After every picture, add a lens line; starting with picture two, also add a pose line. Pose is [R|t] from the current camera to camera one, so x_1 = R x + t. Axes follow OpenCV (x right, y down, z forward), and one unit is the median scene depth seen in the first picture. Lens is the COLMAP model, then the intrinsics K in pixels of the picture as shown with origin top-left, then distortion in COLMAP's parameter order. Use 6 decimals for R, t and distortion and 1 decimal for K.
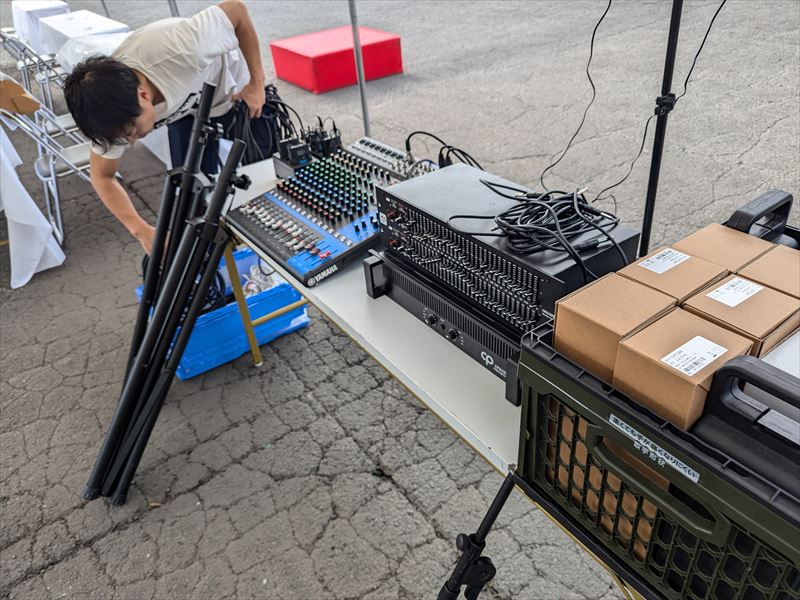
lens RADIAL K [[573.8, 0, 402.6], [0, 573.8, 298.7], [0, 0, 1]] dist [0.044989, -0.038147]
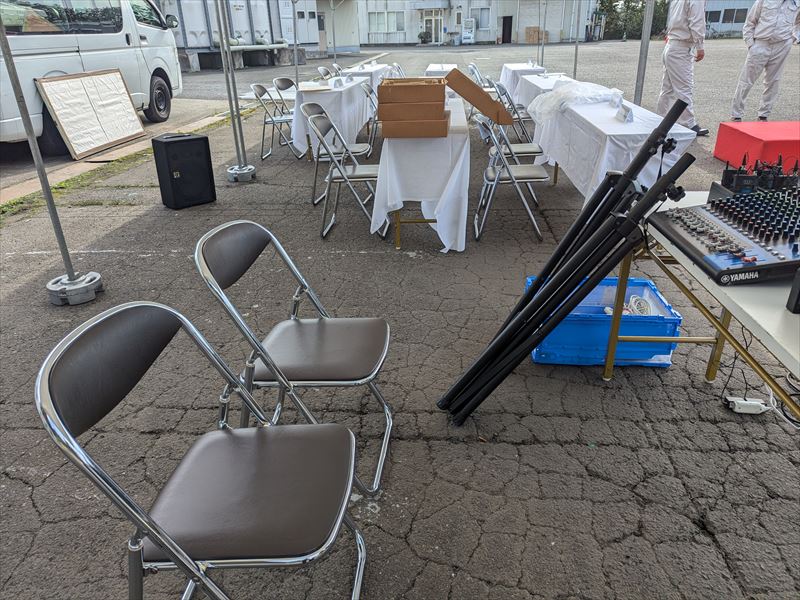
lens RADIAL K [[573.8, 0, 401.9], [0, 573.8, 311.9], [0, 0, 1]] dist [0.044989, -0.038147]
pose [[0.771026, 0.336042, -0.540920, -0.022178], [-0.395264, 0.918539, 0.007226, 0.178698], [0.499284, 0.208235, 0.841043, -0.078141]]
